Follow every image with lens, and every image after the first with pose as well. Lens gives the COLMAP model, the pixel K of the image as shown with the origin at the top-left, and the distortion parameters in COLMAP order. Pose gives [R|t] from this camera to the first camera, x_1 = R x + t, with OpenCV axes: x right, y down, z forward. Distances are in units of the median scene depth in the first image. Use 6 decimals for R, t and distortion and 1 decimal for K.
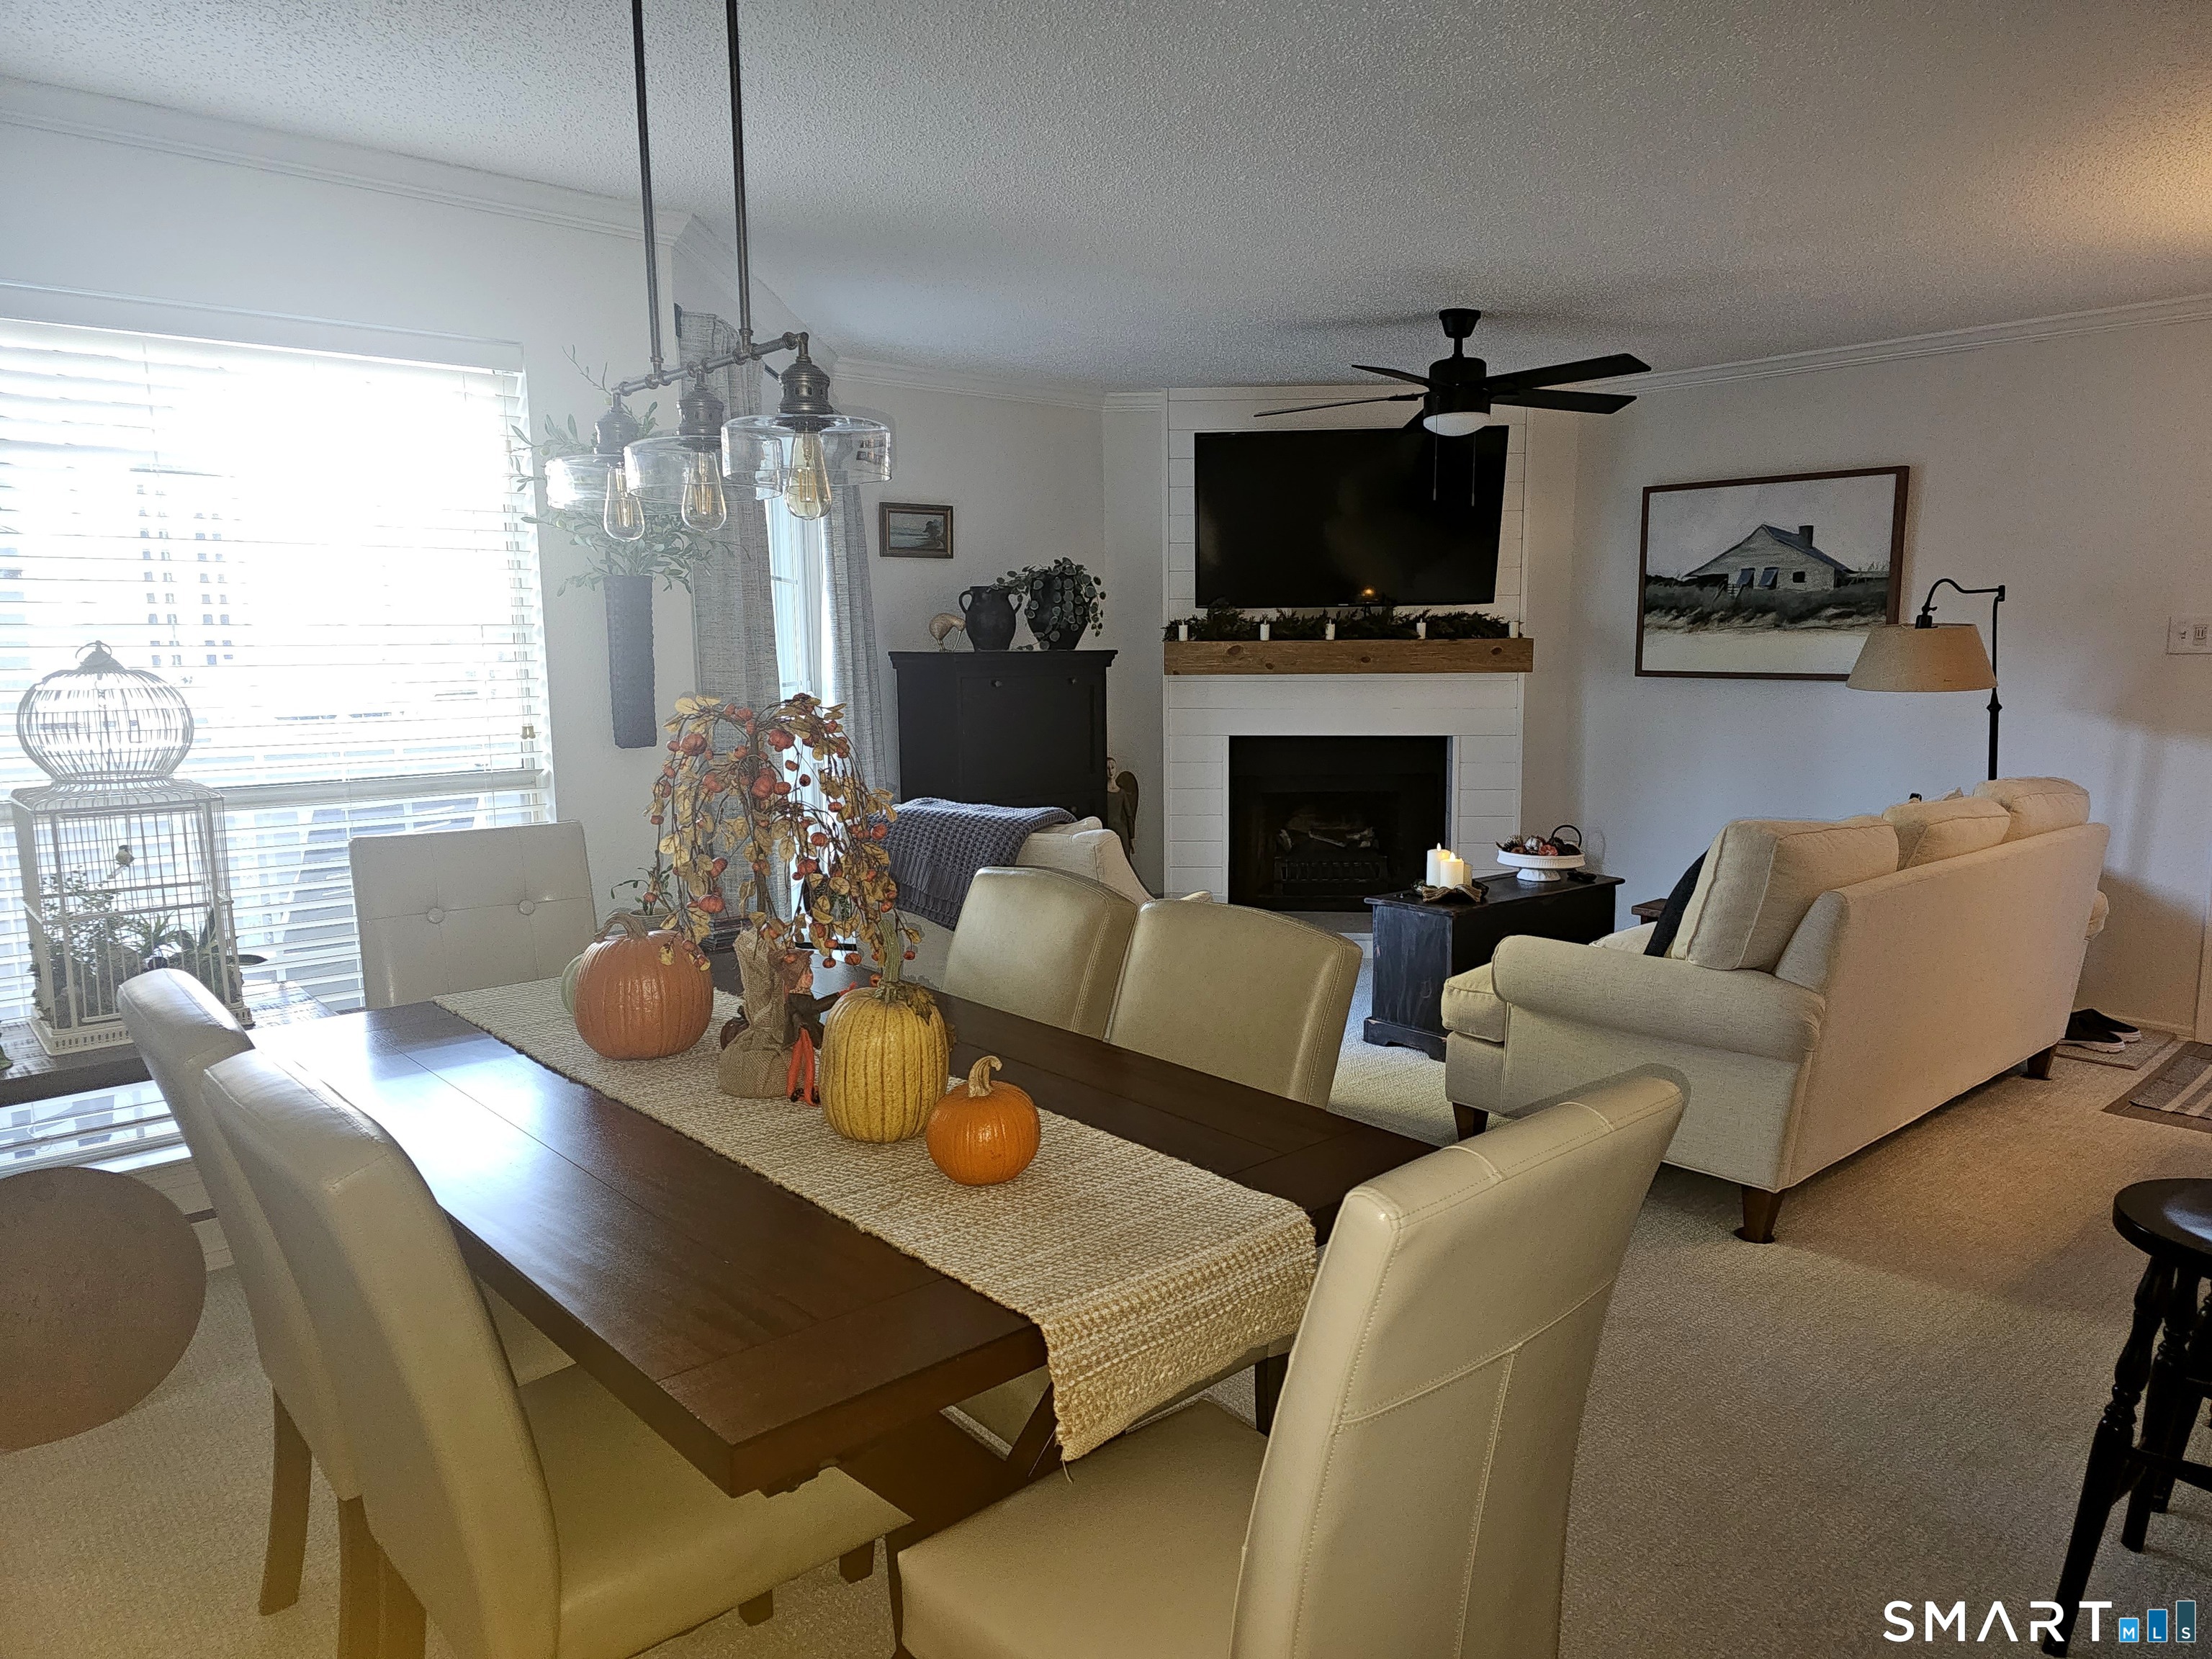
lens RADIAL K [[1466.5, 0, 1106.0], [0, 1466.5, 829.5], [0, 0, 1]] dist [0.040280, 0.000150]
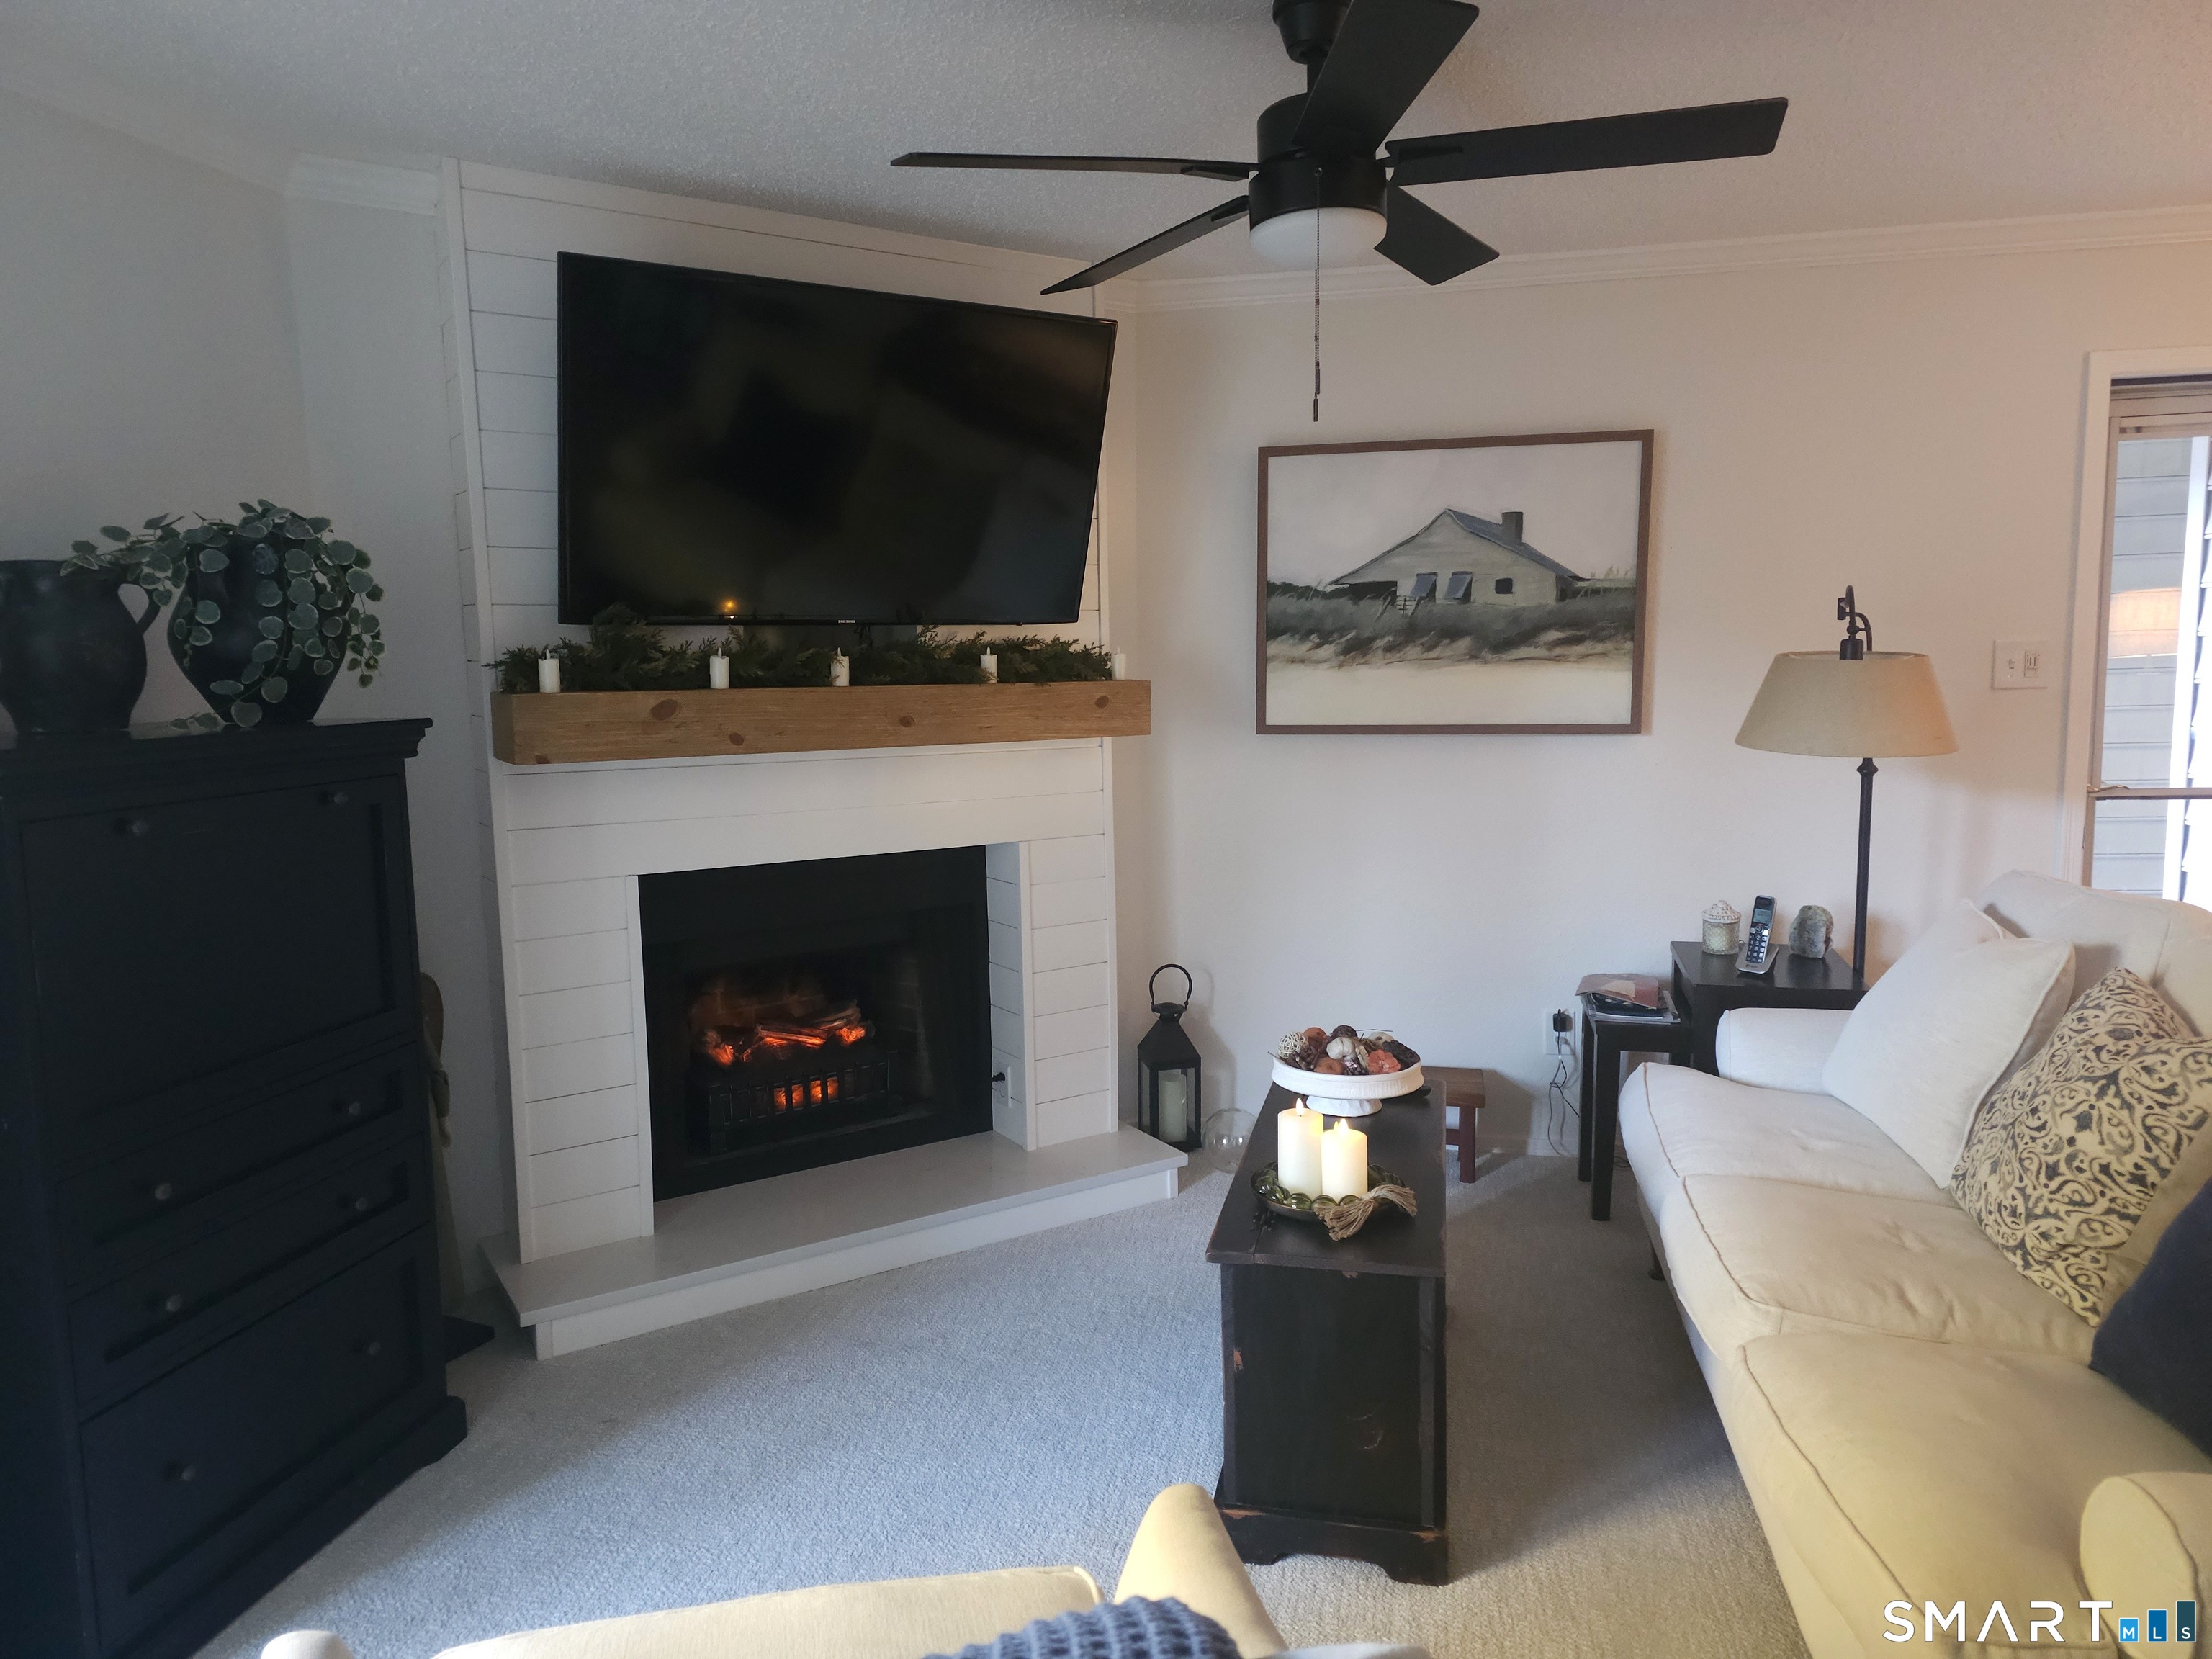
lens RADIAL K [[1487.2, 0, 1108.8], [0, 1487.2, 815.6], [0, 0, 1]] dist [0.102026, -0.093106]
pose [[0.816704, -0.068443, 0.572983, -0.085627], [0.086536, 0.996239, -0.004344, -0.072933], [-0.570531, 0.053131, 0.819556, 0.510679]]
